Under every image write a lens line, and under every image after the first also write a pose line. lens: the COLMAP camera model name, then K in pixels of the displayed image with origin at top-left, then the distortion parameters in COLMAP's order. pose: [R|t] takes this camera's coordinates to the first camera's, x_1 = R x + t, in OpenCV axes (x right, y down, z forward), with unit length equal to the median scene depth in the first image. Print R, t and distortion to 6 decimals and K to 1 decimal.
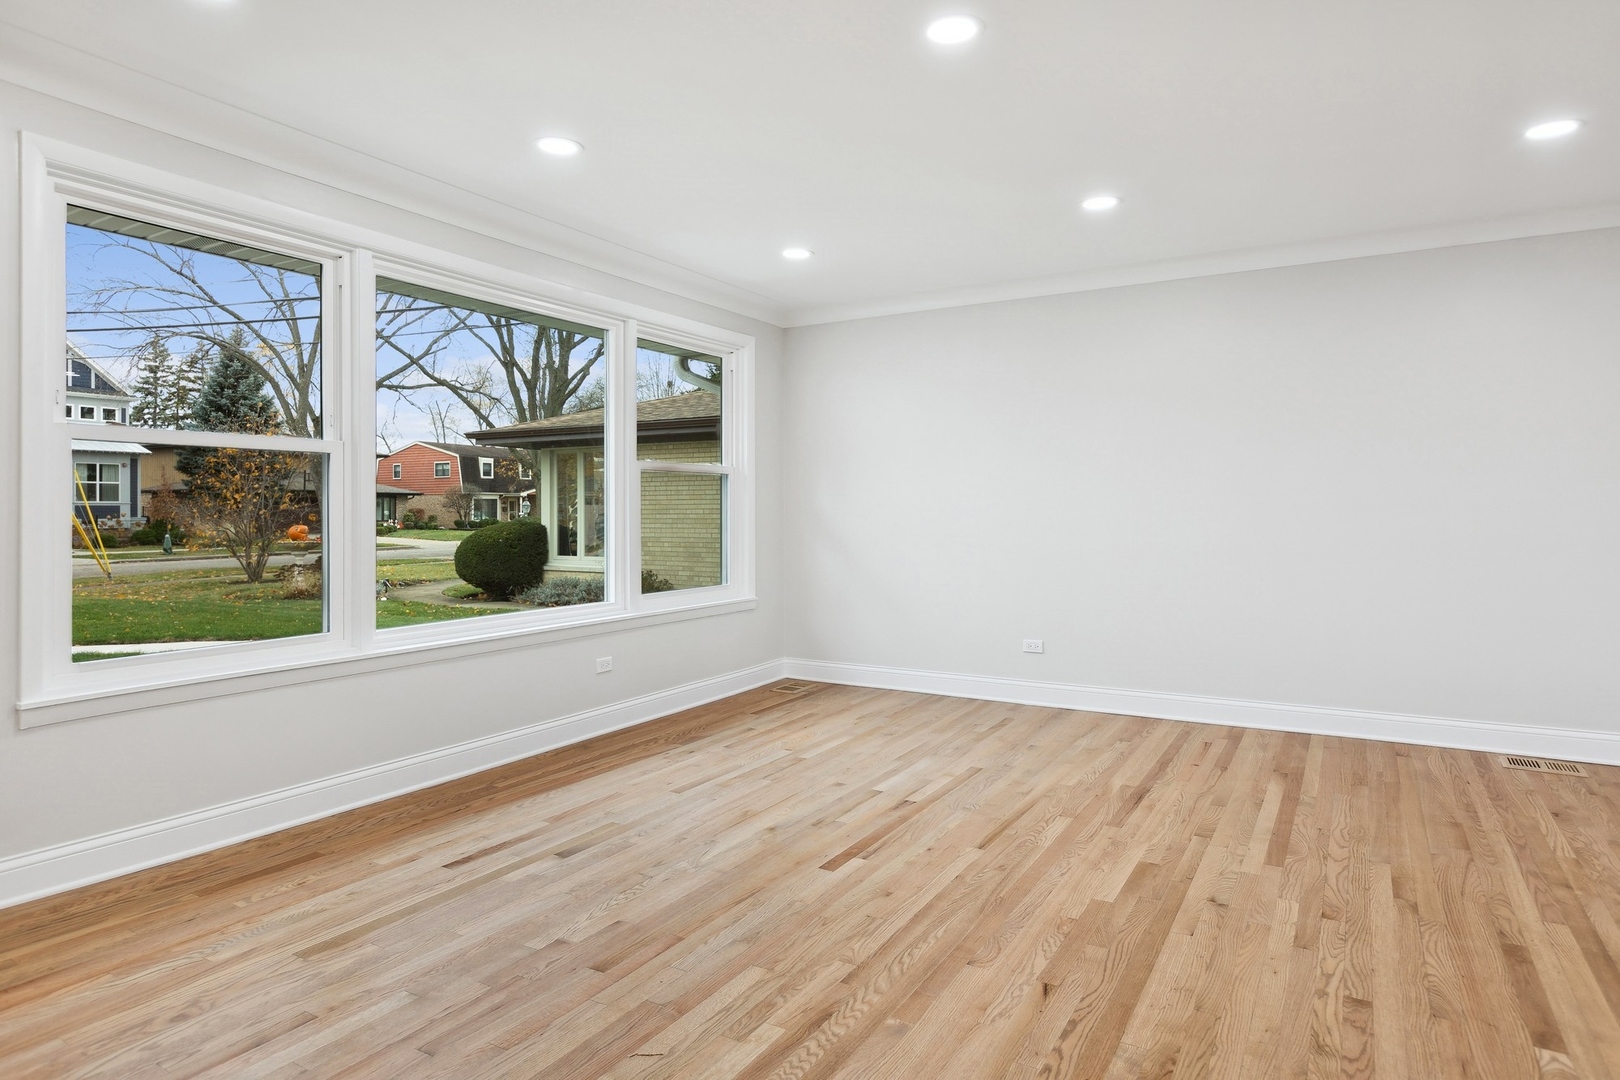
lens RADIAL K [[931.6, 0, 802.1], [0, 931.6, 510.0], [0, 0, 1]] dist [0.005193, 0.000947]
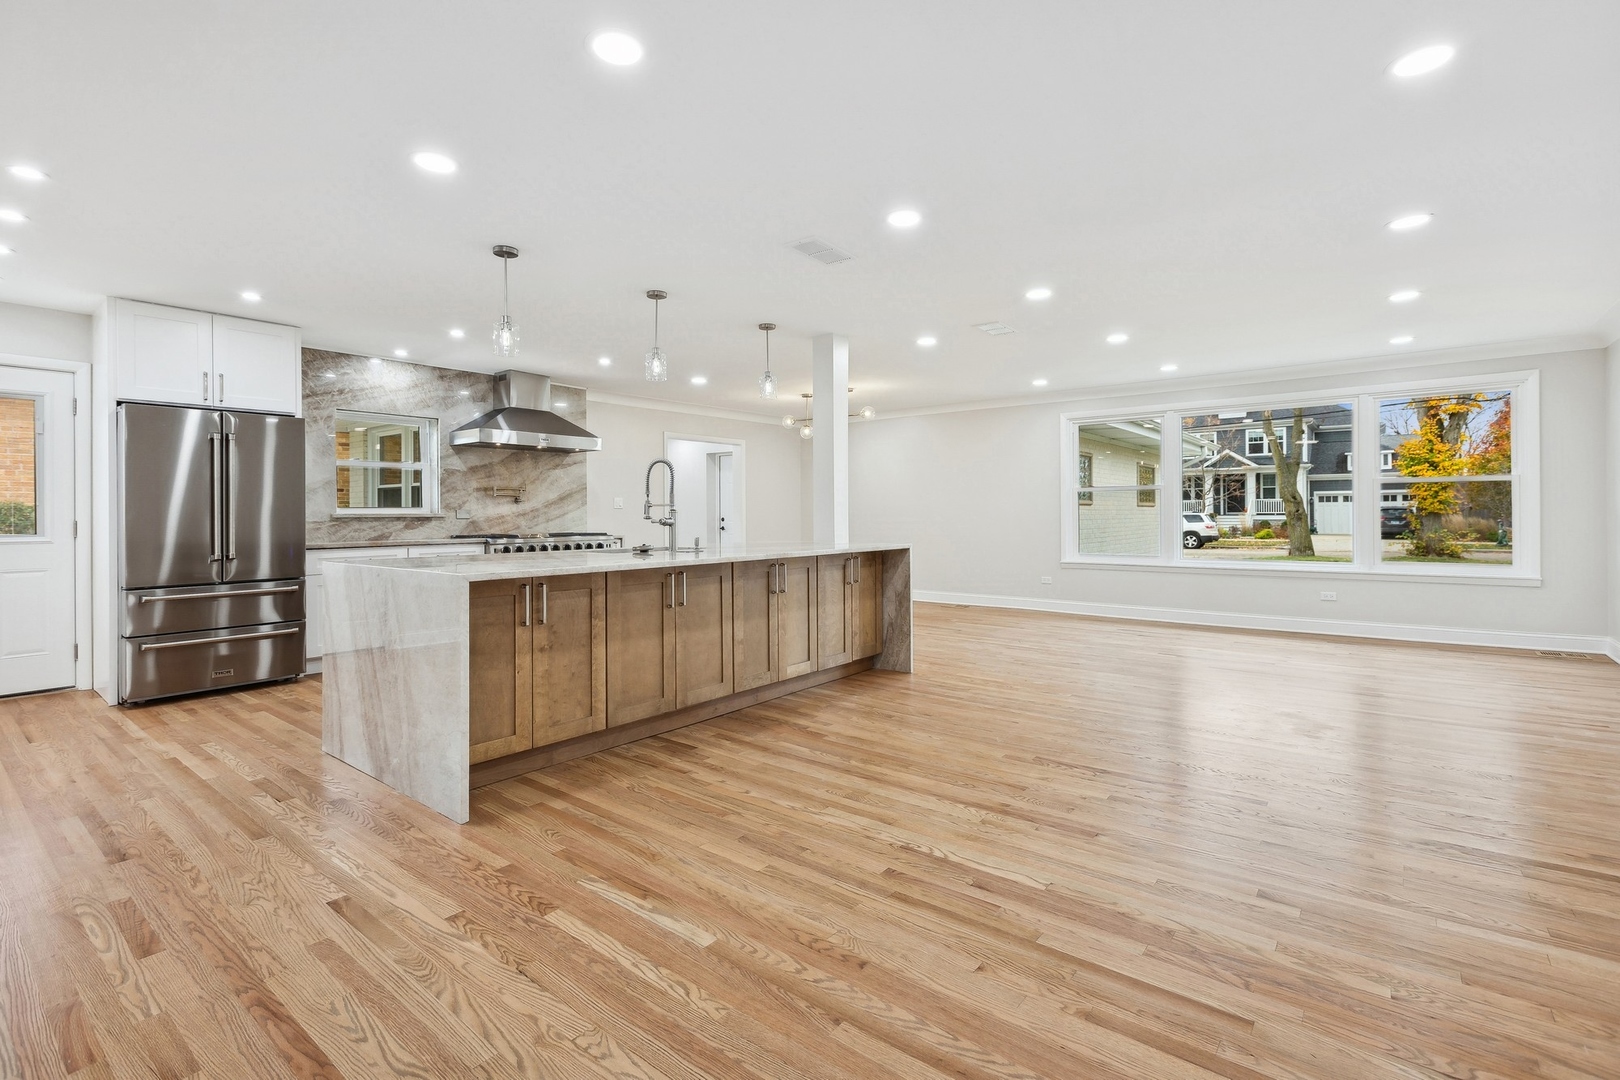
lens RADIAL K [[737.4, 0, 803.7], [0, 737.4, 512.8], [0, 0, 1]] dist [-0.000207, -0.001015]
pose [[-0.135398, 0.001145, -0.990791, 2.175779], [0.009740, 0.999953, -0.000175, -0.004467], [0.990743, -0.009674, -0.135402, 0.325430]]
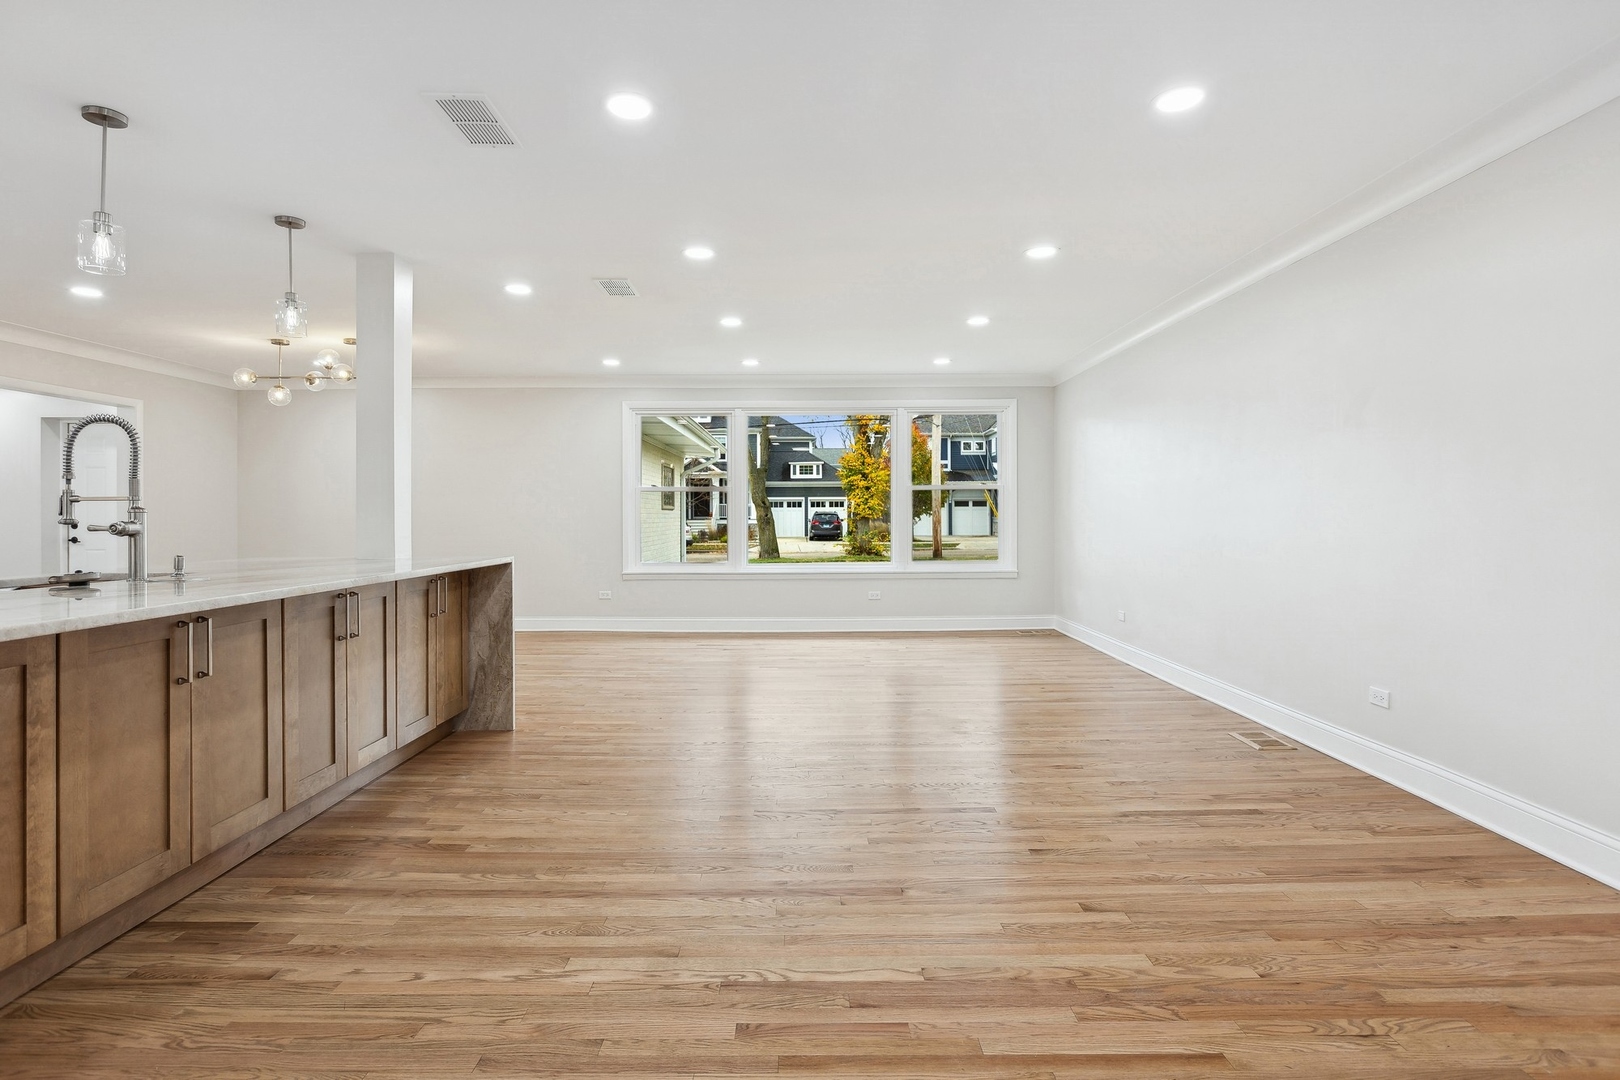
lens RADIAL K [[835.3, 0, 805.8], [0, 835.3, 514.3], [0, 0, 1]] dist [-0.001711, -0.001326]
pose [[0.512319, -0.001211, -0.858795, 1.933071], [0.005763, 0.999981, 0.002028, -0.002937], [0.858776, -0.005988, 0.512316, 0.023861]]
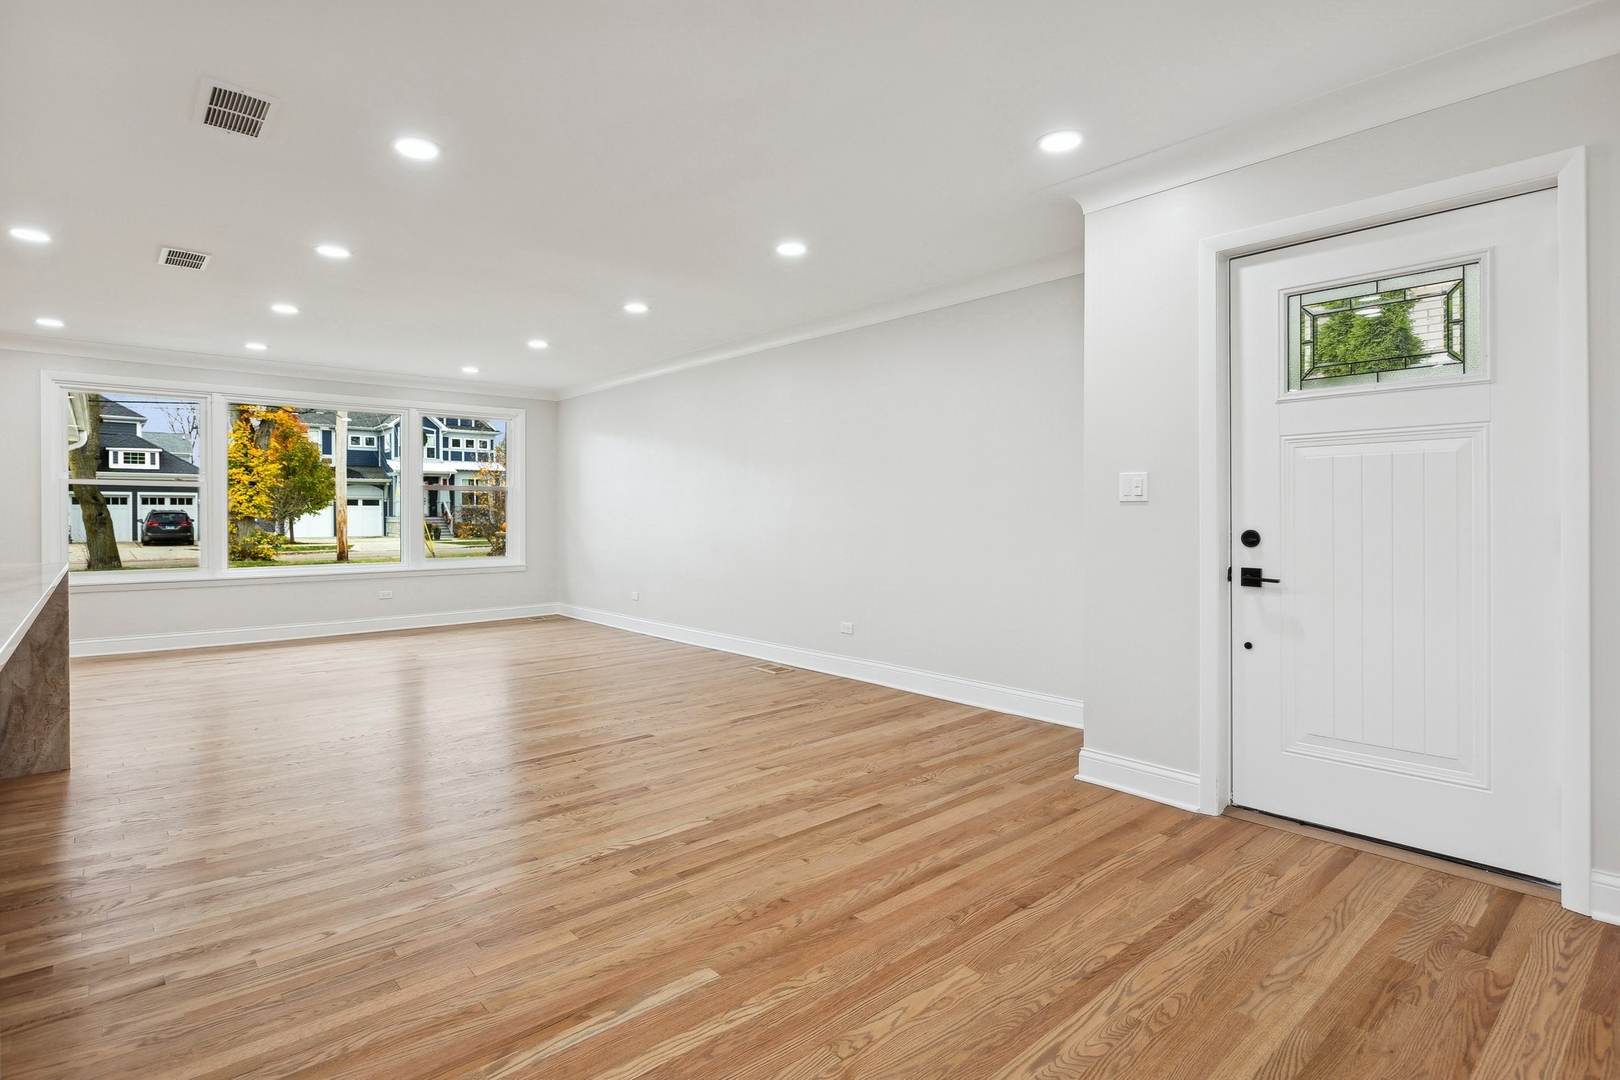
lens RADIAL K [[807.7, 0, 806.9], [0, 807.7, 514.6], [0, 0, 1]] dist [-0.005477, -0.000720]
pose [[0.952018, 0.001149, -0.306040, 1.808209], [0.000339, 0.999988, 0.004811, -0.004685], [0.306042, -0.004684, 0.952006, -0.473532]]
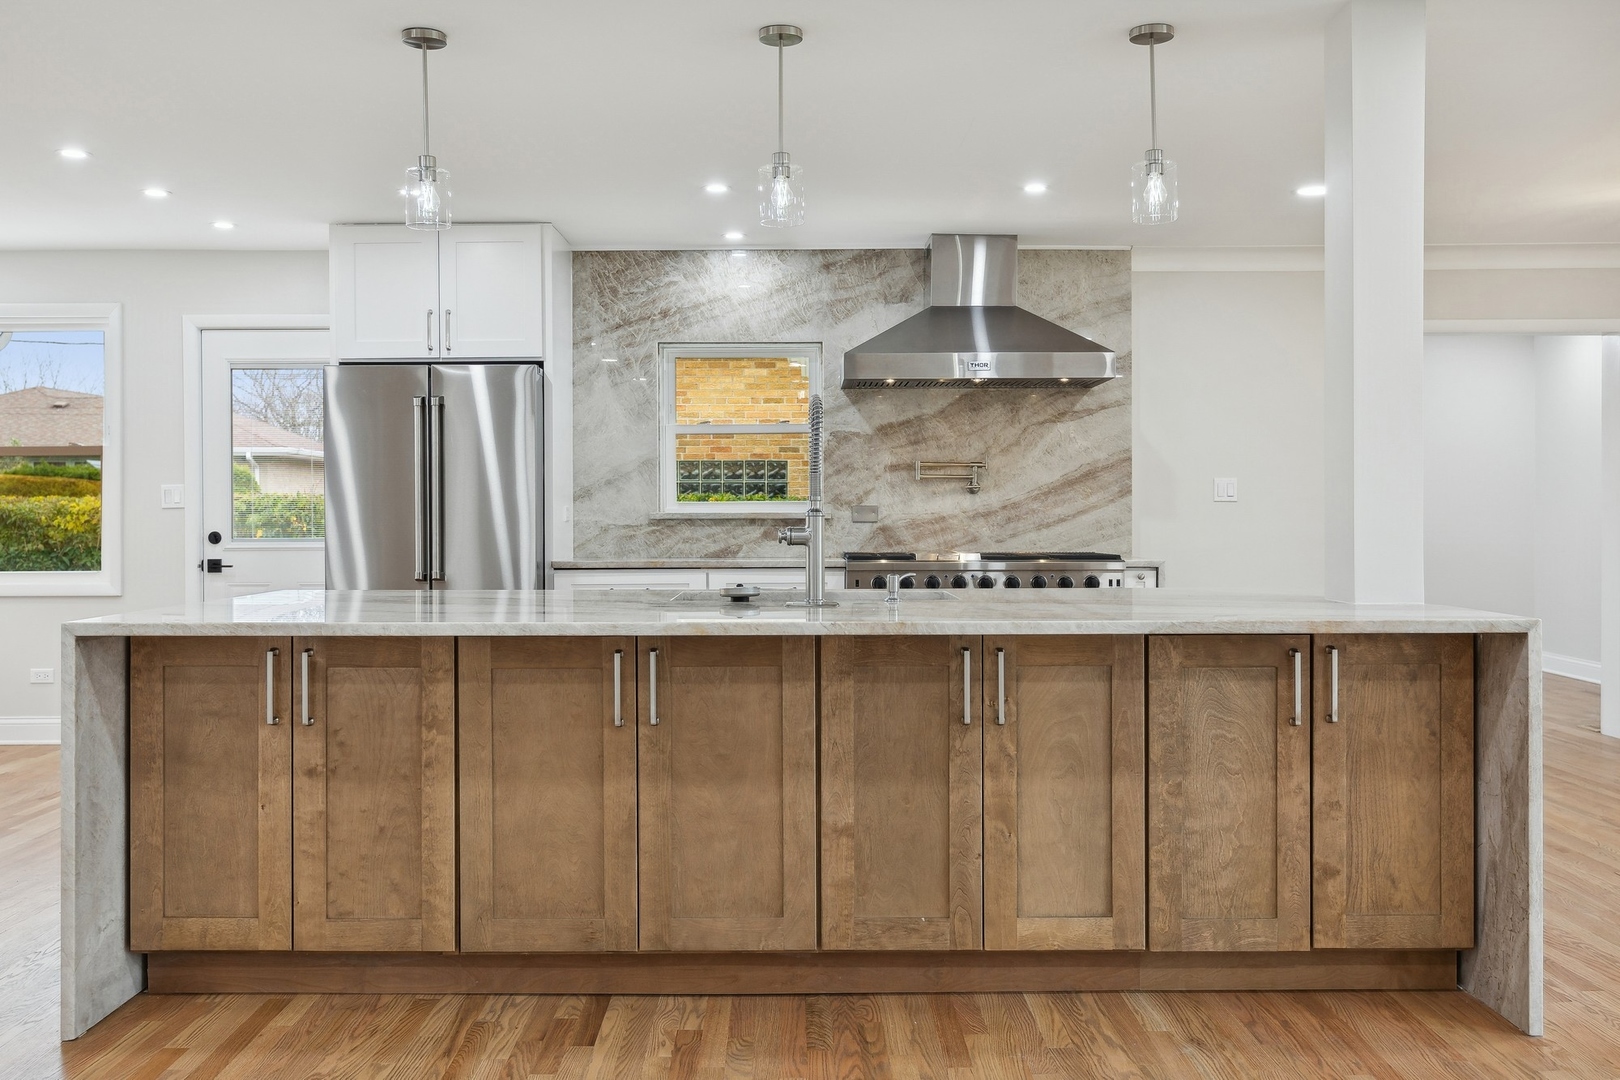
lens RADIAL K [[1427.3, 0, 804.2], [0, 1427.3, 524.2], [0, 0, 1]] dist [-0.004473, 0.002754]
pose [[-0.857923, 0.008519, -0.513708, 1.387409], [0.006687, 0.999963, 0.005416, -0.006991], [0.513735, 0.001211, -0.857948, 0.970667]]
